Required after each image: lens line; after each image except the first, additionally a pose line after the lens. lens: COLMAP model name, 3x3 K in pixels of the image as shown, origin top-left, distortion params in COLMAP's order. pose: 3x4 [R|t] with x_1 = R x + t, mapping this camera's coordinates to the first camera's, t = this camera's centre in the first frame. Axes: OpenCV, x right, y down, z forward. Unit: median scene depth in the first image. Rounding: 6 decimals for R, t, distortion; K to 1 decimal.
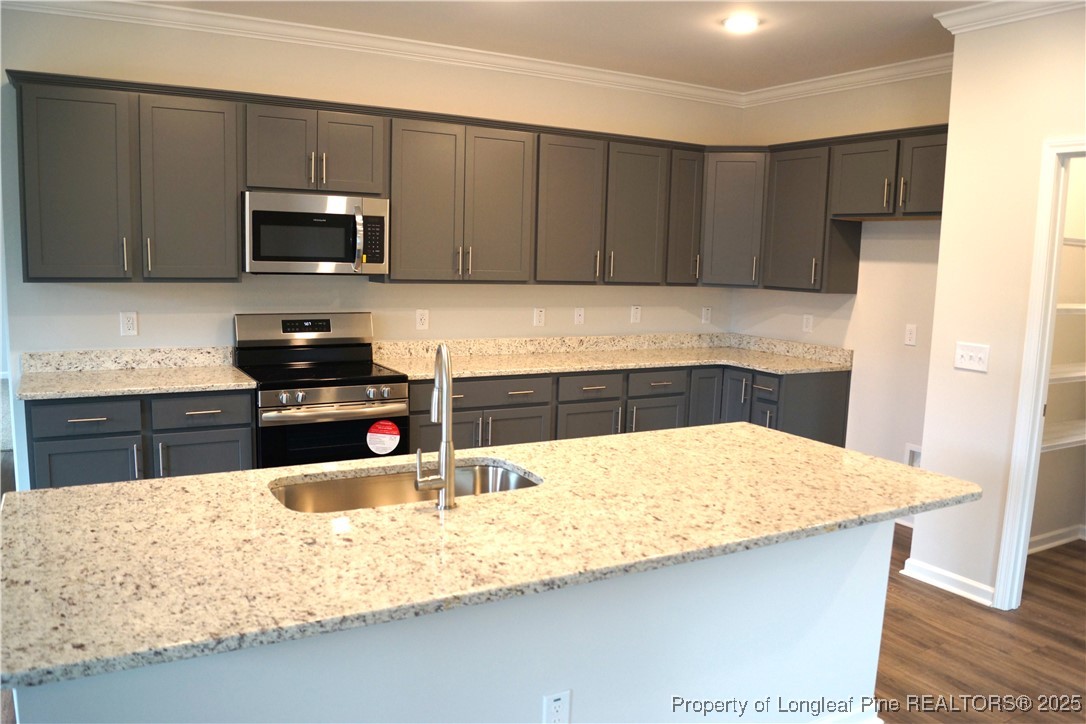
lens RADIAL K [[842.6, 0, 541.9], [0, 842.6, 375.2], [0, 0, 1]] dist [-0.087395, 0.018719]
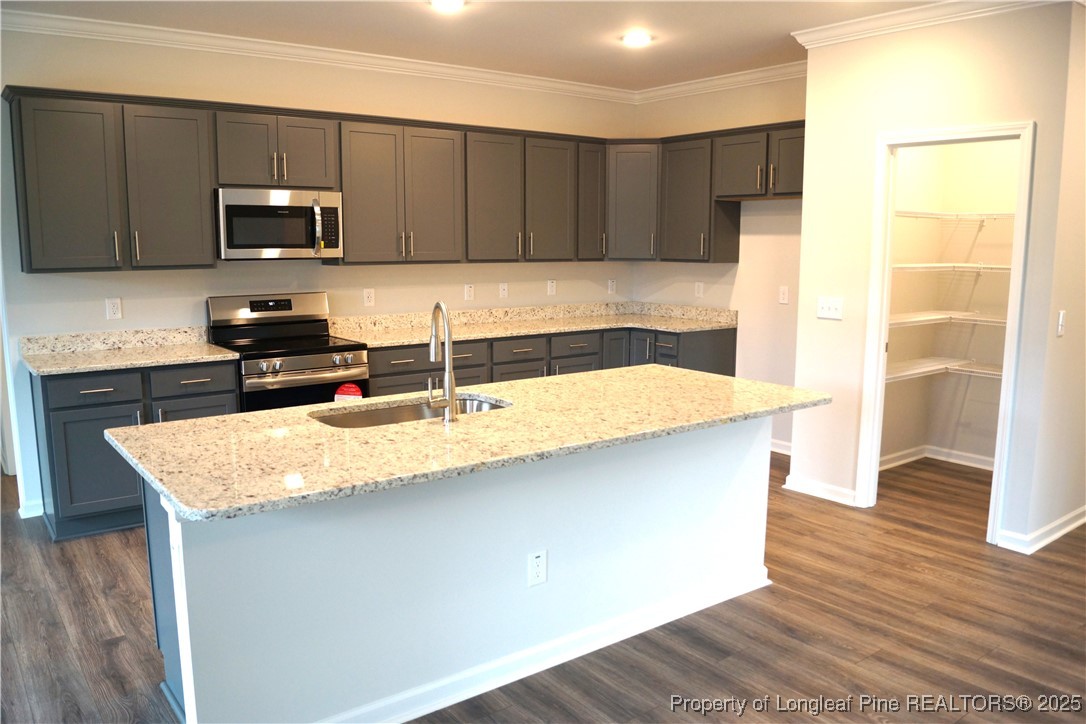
lens RADIAL K [[842.6, 0, 541.9], [0, 842.6, 374.6], [0, 0, 1]] dist [-0.087395, 0.018719]
pose [[0.991322, -0.046560, 0.122933, -0.070090], [0.044471, 0.998817, 0.019685, 0.033472], [-0.123704, -0.014047, 0.992220, -0.198449]]
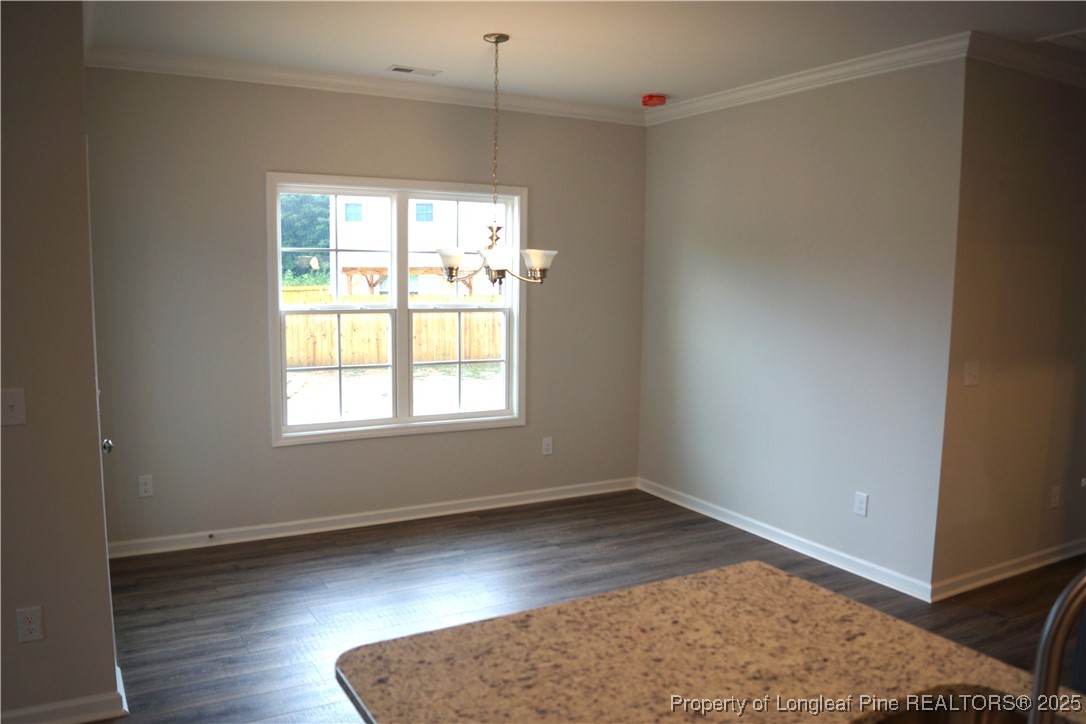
lens RADIAL K [[842.6, 0, 539.5], [0, 842.6, 381.1], [0, 0, 1]] dist [-0.087395, 0.018719]
pose [[-0.007825, 0.101169, -0.994838, 0.155832], [-0.155574, 0.982632, 0.101152, -0.064246], [0.987793, 0.155563, 0.008050, 0.375743]]
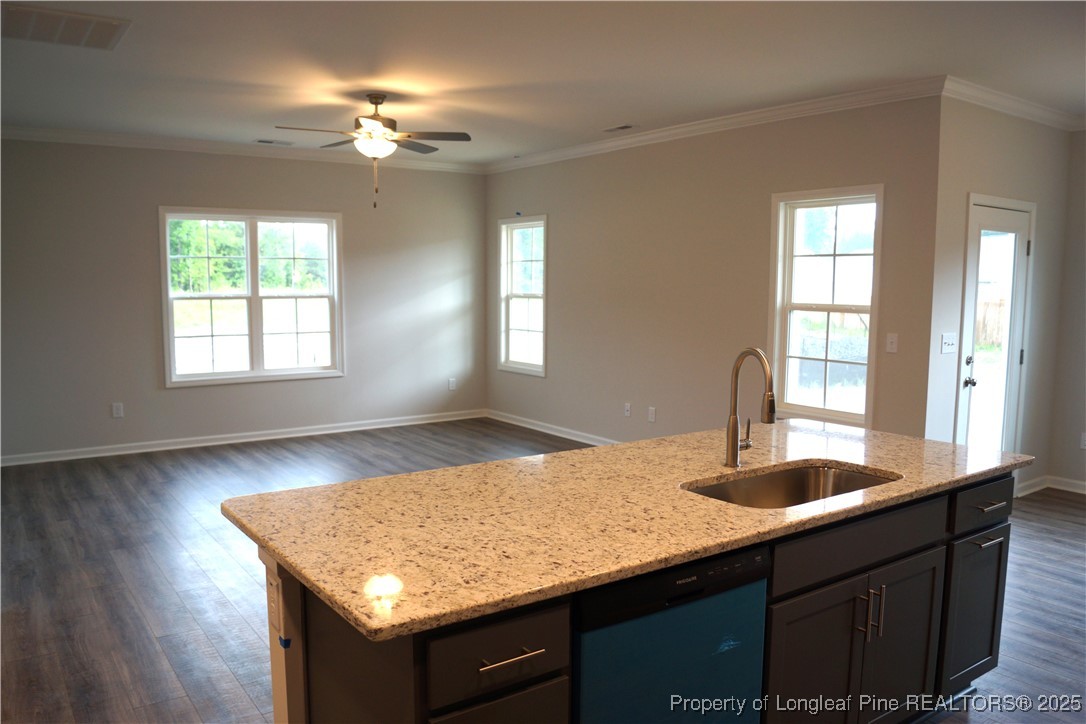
lens RADIAL K [[842.6, 0, 531.4], [0, 842.6, 373.1], [0, 0, 1]] dist [-0.087395, 0.018719]
pose [[-0.995804, -0.024651, -0.088131, 0.171317], [-0.045768, 0.968099, 0.246354, -0.158069], [0.079246, 0.249354, -0.965164, 1.188612]]
